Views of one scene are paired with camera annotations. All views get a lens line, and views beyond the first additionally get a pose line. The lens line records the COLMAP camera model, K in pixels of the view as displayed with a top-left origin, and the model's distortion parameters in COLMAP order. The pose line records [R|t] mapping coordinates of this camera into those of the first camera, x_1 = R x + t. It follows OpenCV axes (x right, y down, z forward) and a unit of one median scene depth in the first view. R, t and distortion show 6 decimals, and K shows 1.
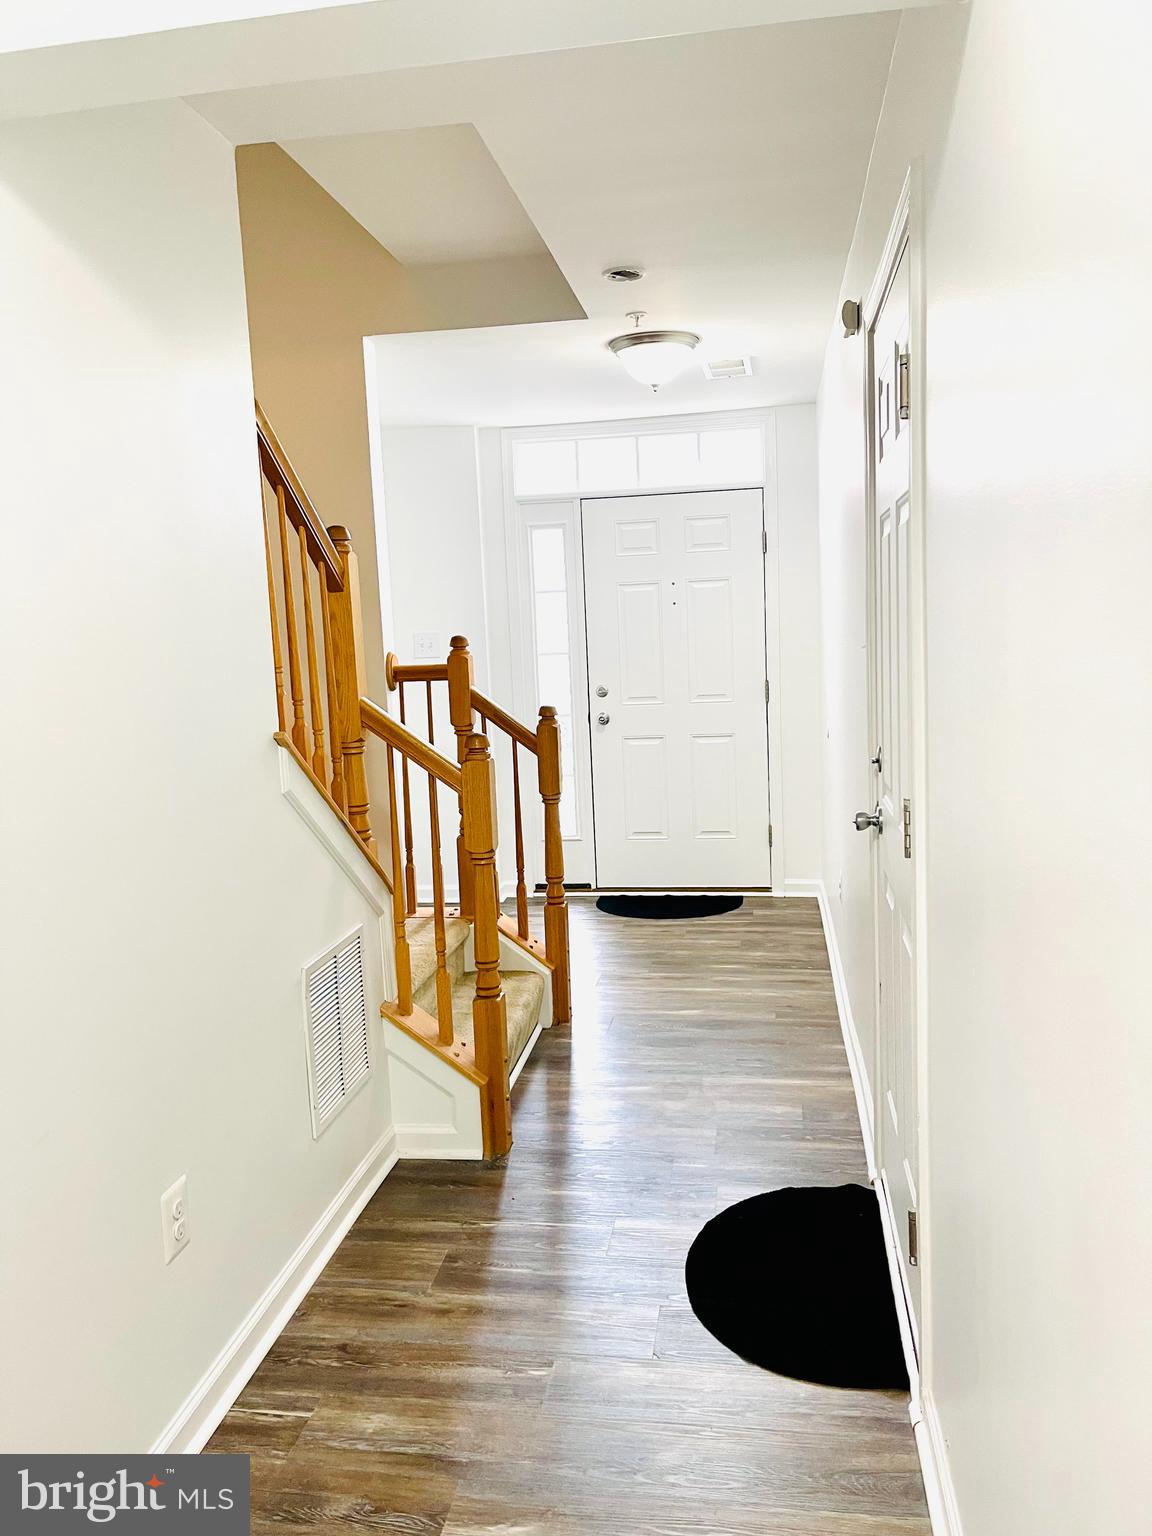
lens RADIAL K [[1163.5, 0, 576.0], [0, 1163.5, 768.0], [0, 0, 1]] dist [0.057373, -0.077815]
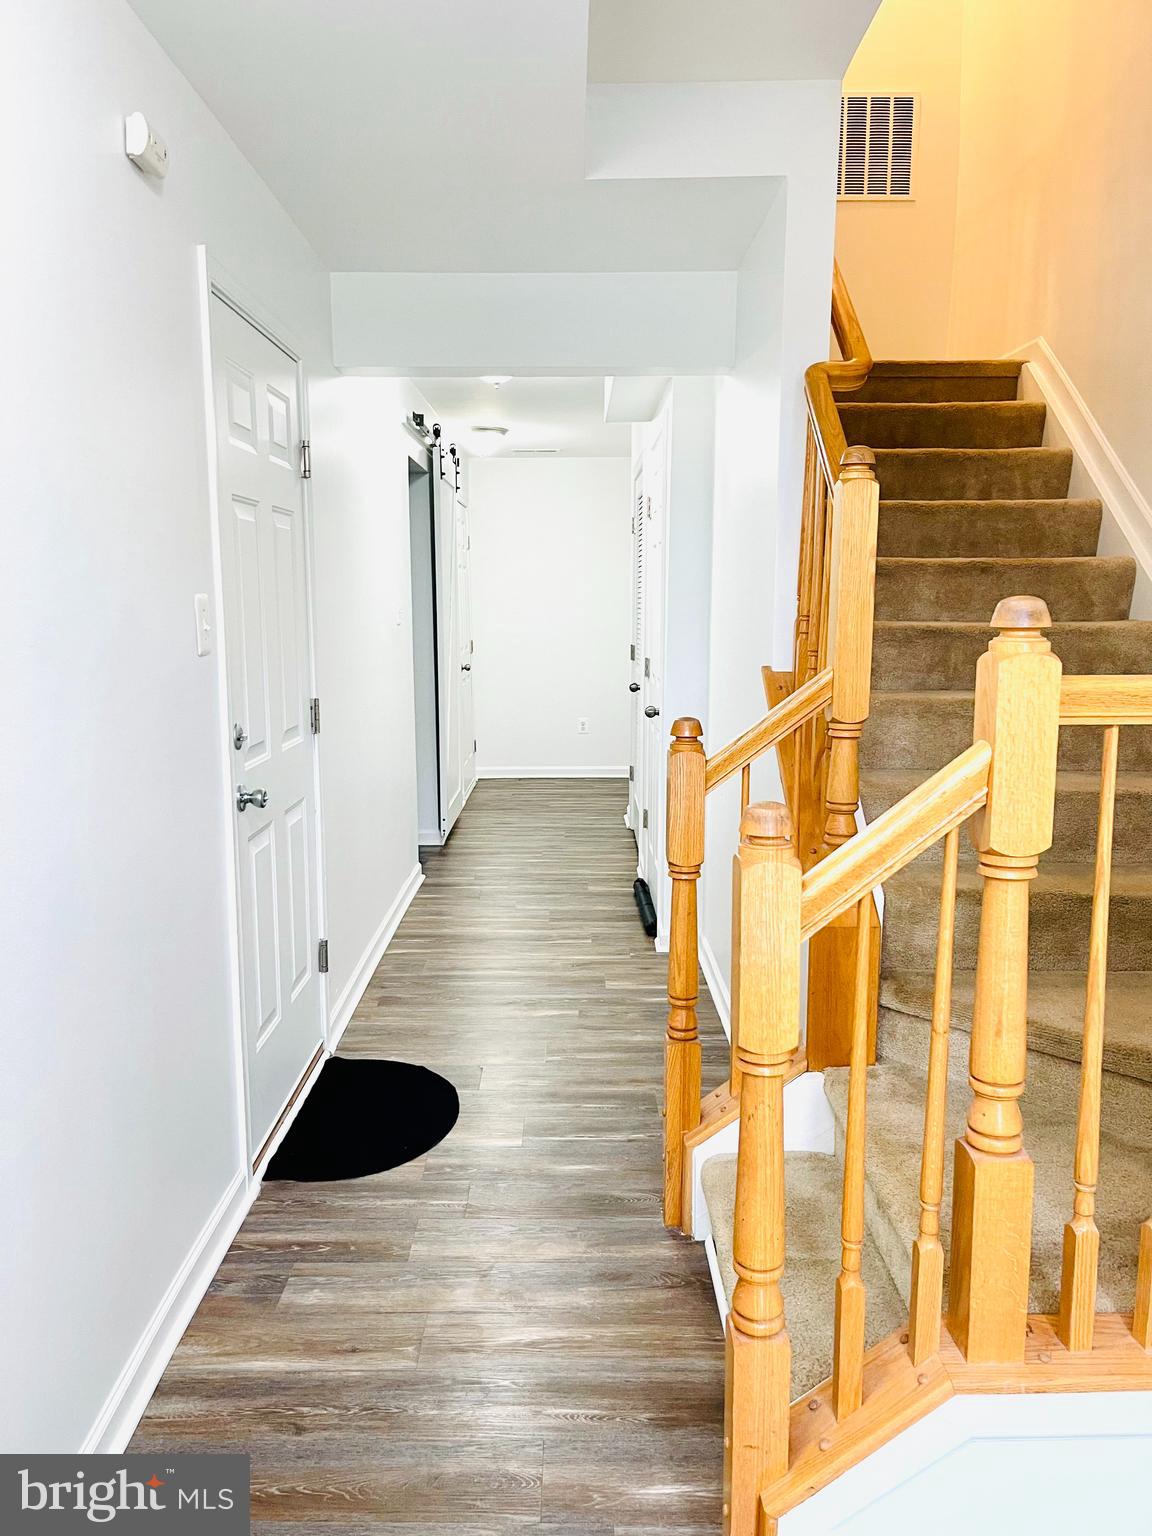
lens RADIAL K [[1163.5, 0, 576.0], [0, 1163.5, 768.0], [0, 0, 1]] dist [0.057373, -0.077815]
pose [[-0.984648, 0.067873, -0.160814, 0.131130], [0.024201, 0.965490, 0.259312, -0.221169], [0.172864, 0.251439, -0.952311, 1.904778]]
